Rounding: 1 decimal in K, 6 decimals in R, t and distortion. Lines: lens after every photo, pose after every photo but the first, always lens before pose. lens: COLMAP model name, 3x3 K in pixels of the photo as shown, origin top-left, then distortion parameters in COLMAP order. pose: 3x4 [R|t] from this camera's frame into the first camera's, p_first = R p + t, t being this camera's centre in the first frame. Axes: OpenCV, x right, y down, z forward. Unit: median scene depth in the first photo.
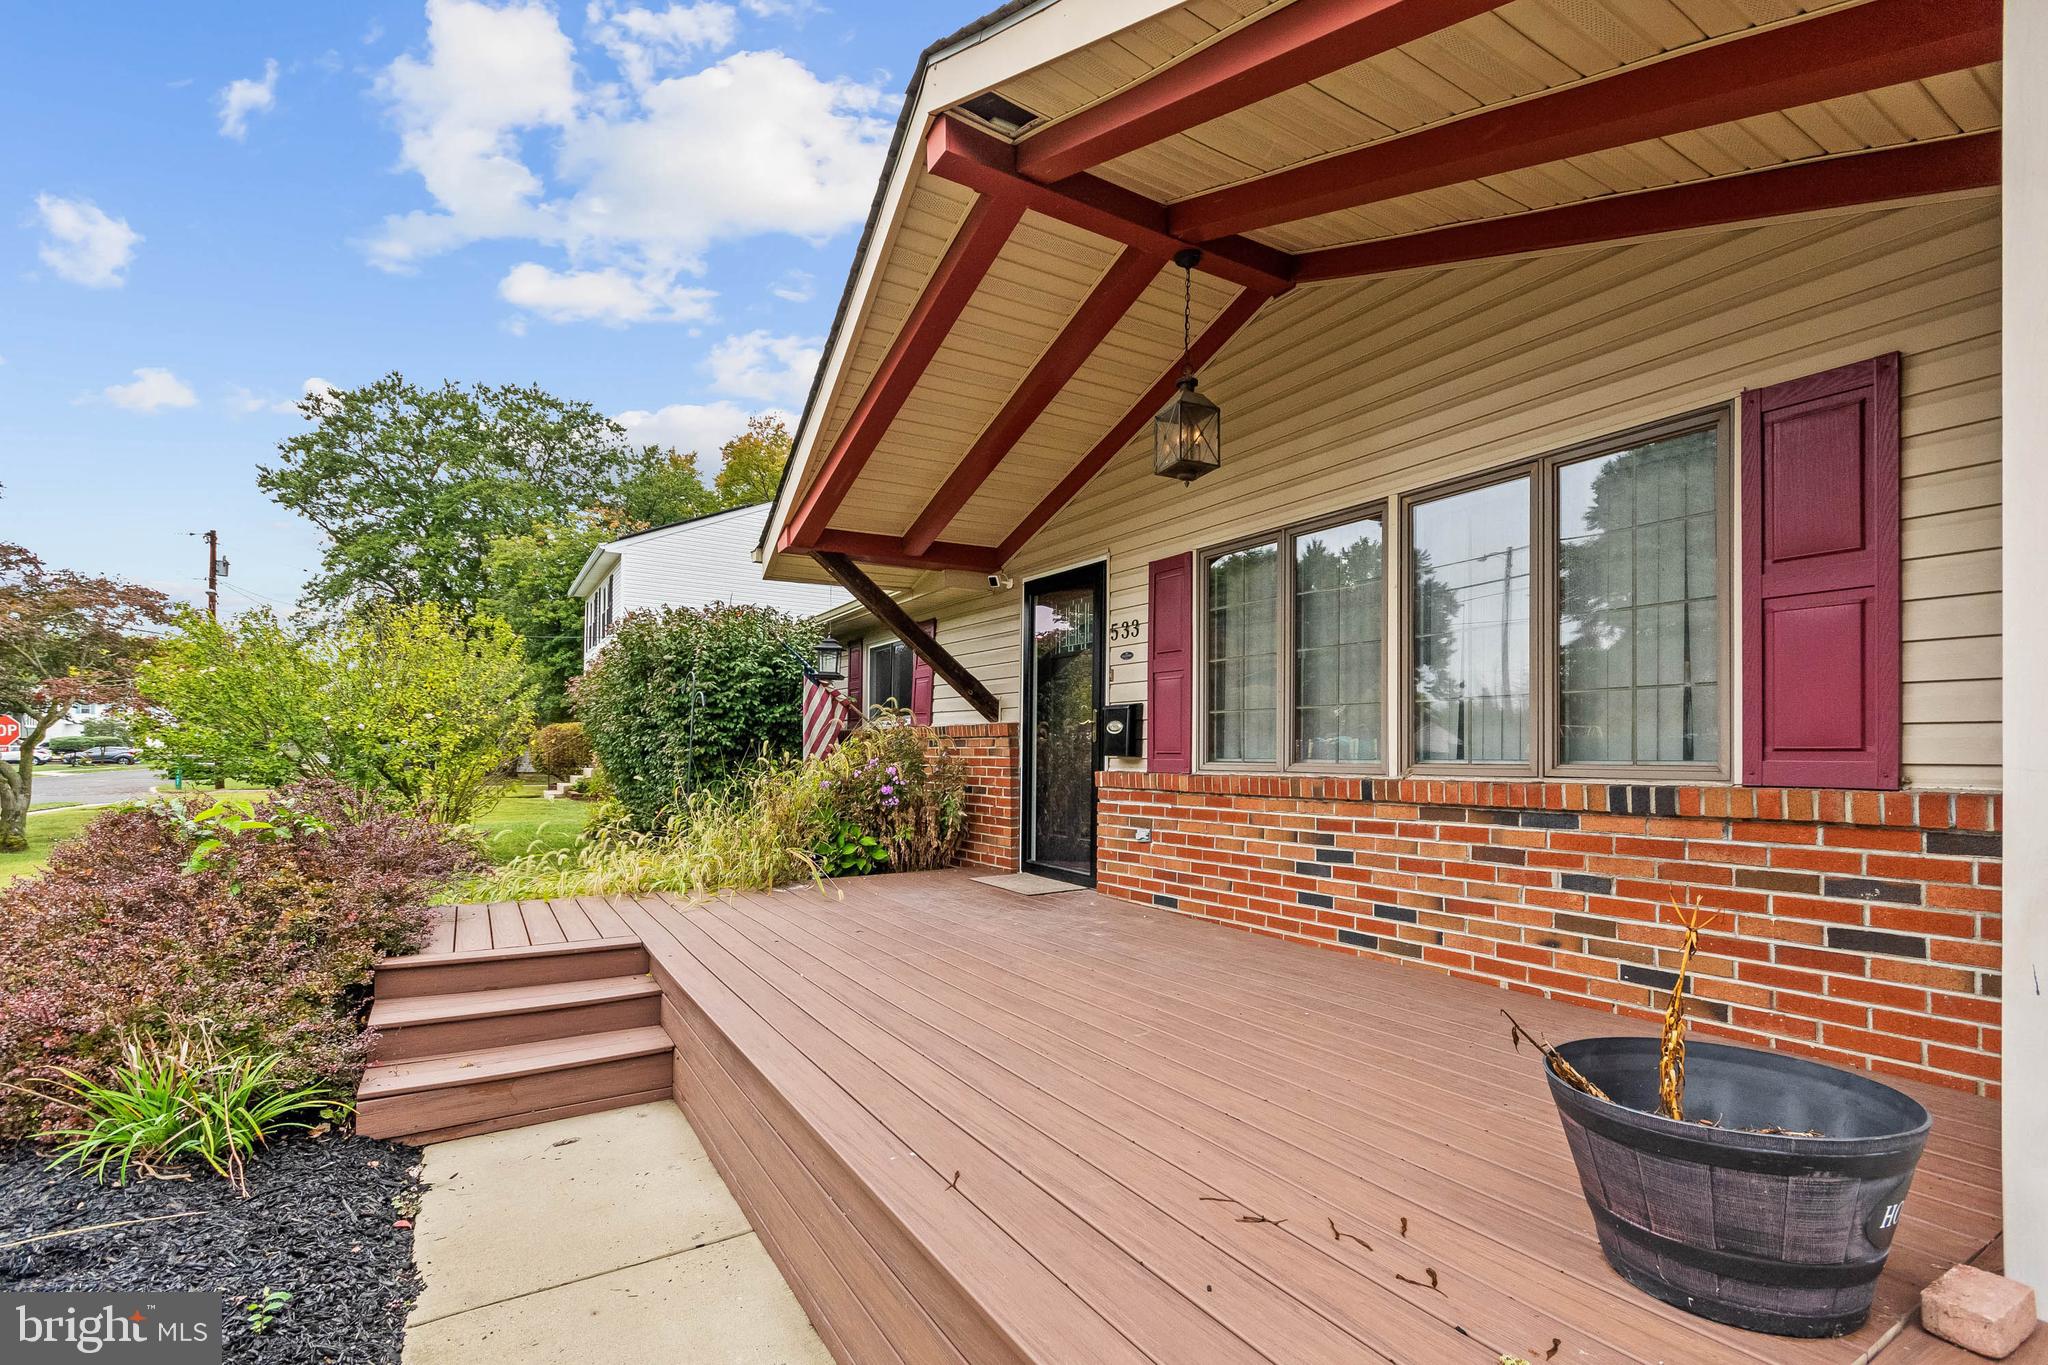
lens RADIAL K [[921.4, 0, 1026.9], [0, 921.4, 759.3], [0, 0, 1]] dist [0.002856, 0.000181]
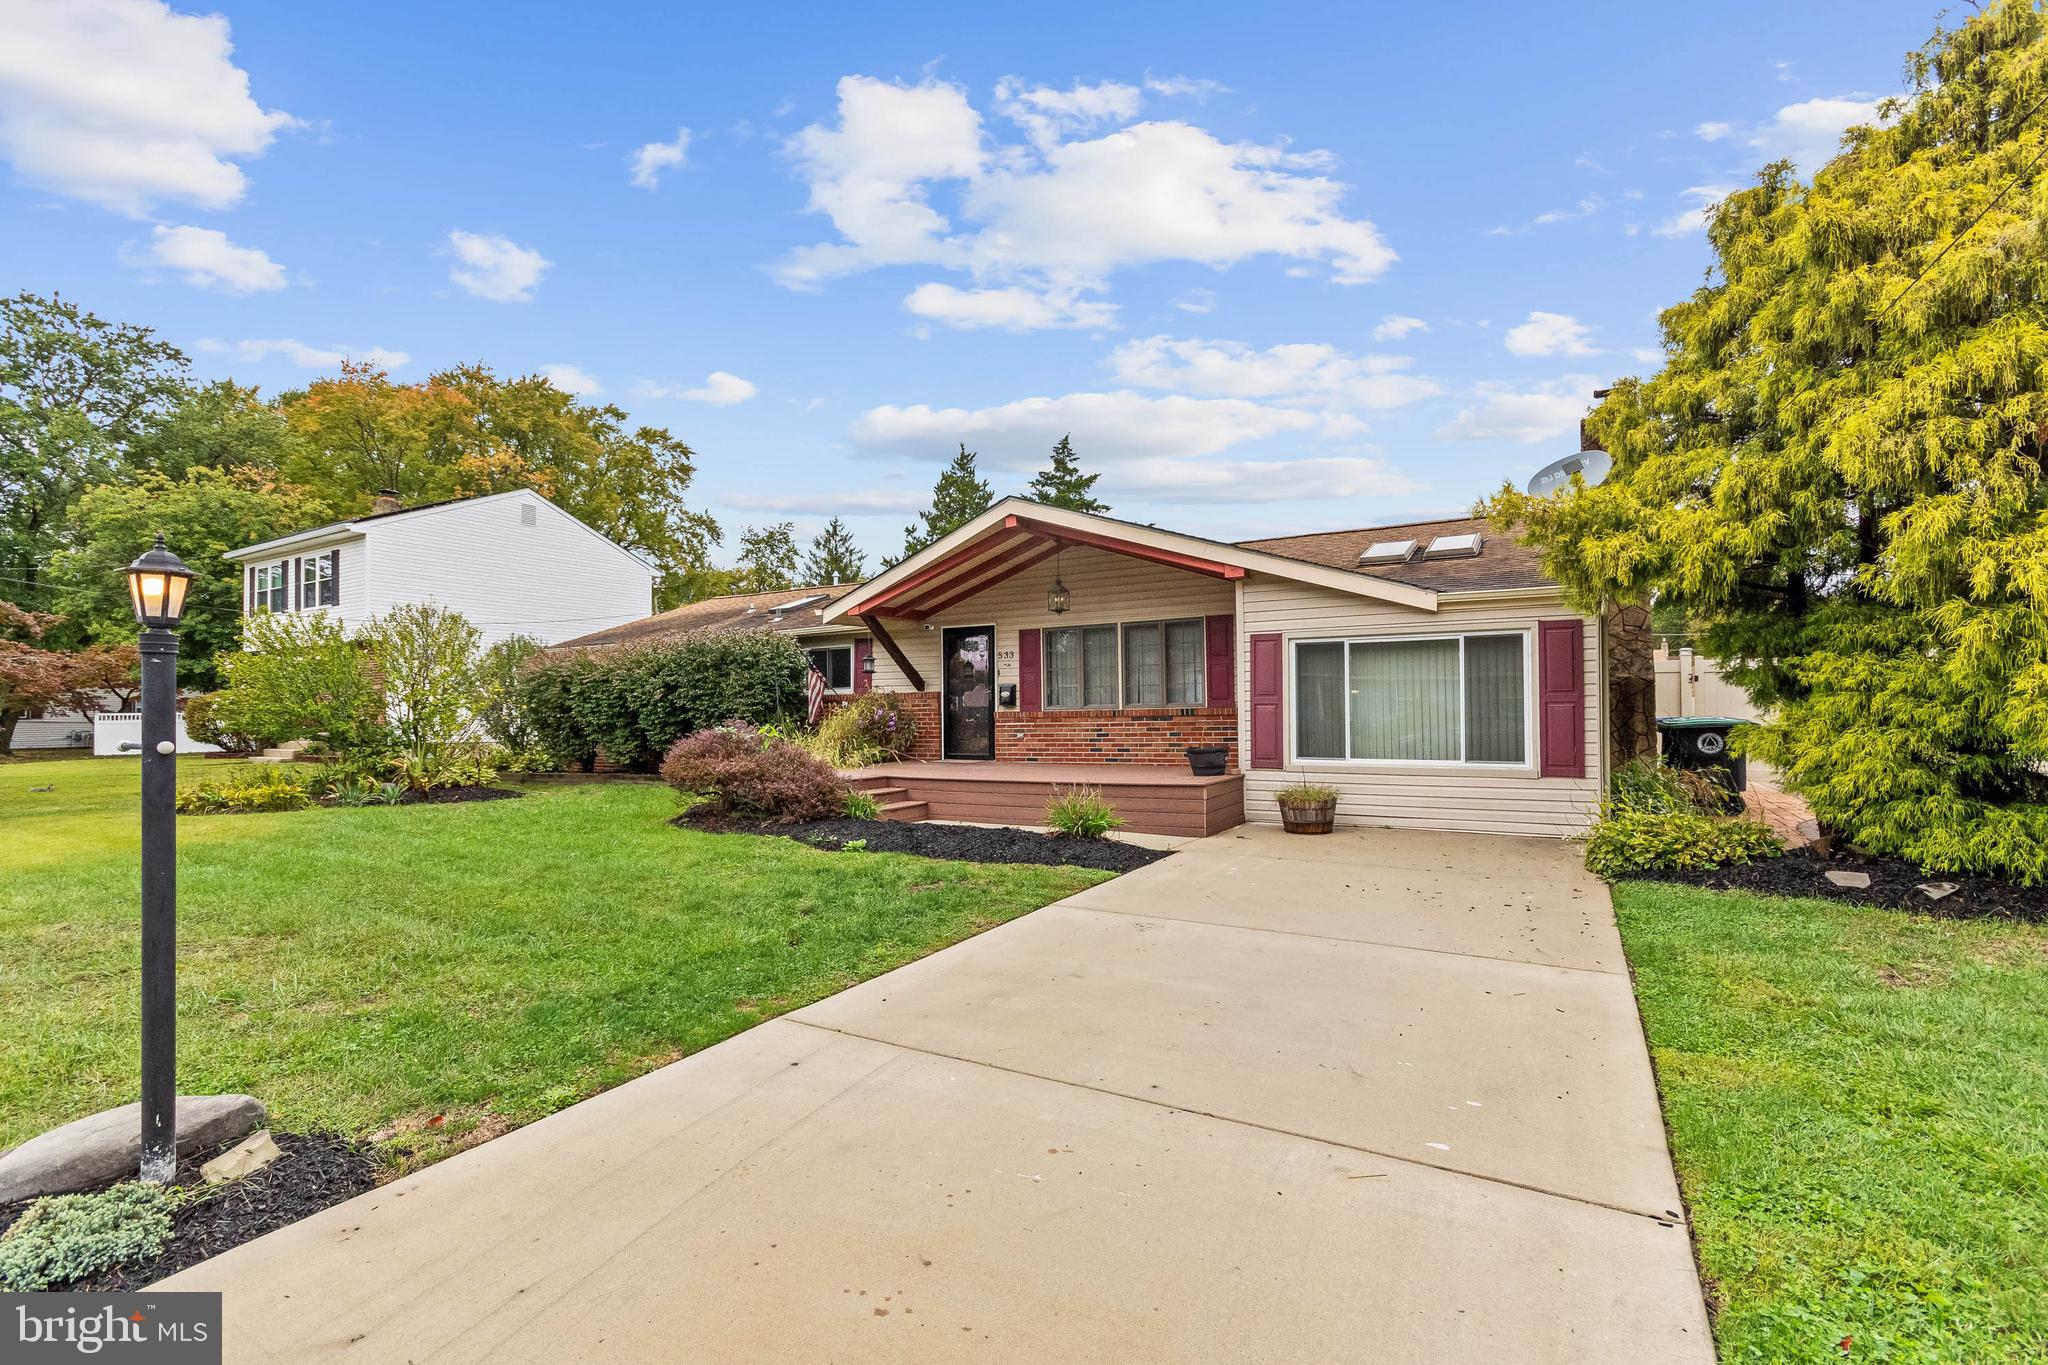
lens RADIAL K [[898.5, 0, 1032.0], [0, 898.5, 718.4], [0, 0, 1]] dist [0.002603, -0.000013]
pose [[0.887071, -0.024968, 0.460958, -1.048192], [0.023638, 0.999683, 0.008659, 0.013418], [-0.461028, 0.003215, 0.887380, -1.303441]]
